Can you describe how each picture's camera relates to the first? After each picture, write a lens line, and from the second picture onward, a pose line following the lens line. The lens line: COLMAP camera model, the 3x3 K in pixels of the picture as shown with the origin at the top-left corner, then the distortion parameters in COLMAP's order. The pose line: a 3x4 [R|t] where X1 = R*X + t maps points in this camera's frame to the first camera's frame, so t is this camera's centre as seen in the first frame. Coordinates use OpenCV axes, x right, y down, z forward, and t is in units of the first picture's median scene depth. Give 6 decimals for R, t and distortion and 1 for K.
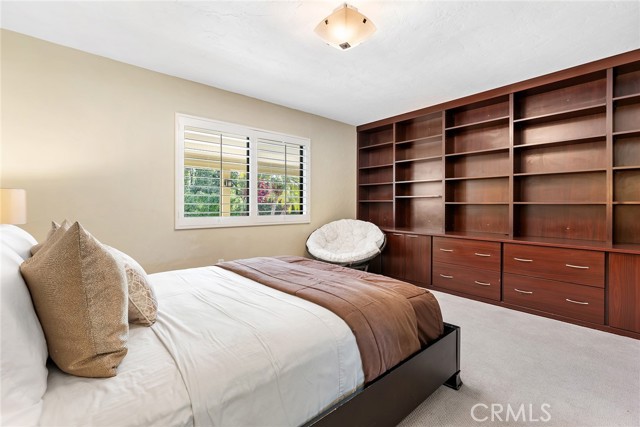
lens RADIAL K [[287.6, 0, 319.4], [0, 287.6, 207.1], [0, 0, 1]] dist [-0.000700, 0.000088]
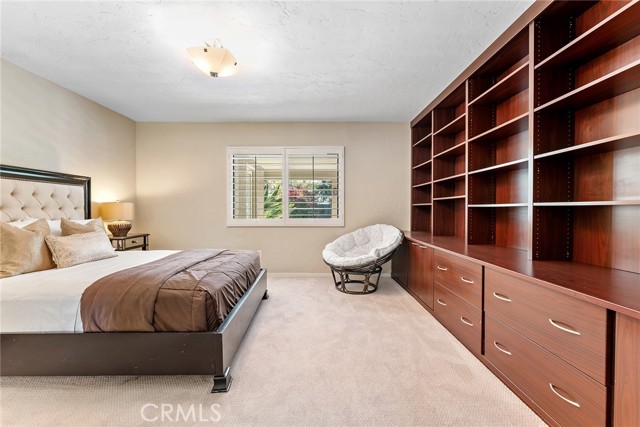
lens RADIAL K [[263.0, 0, 320.0], [0, 263.0, 213.5], [0, 0, 1]] dist [-0.000045, -0.000135]
pose [[0.756995, 0.009609, -0.653350, 0.558025], [-0.001571, 0.999916, 0.012886, -0.004671], [0.653419, -0.008728, 0.756946, 0.219557]]
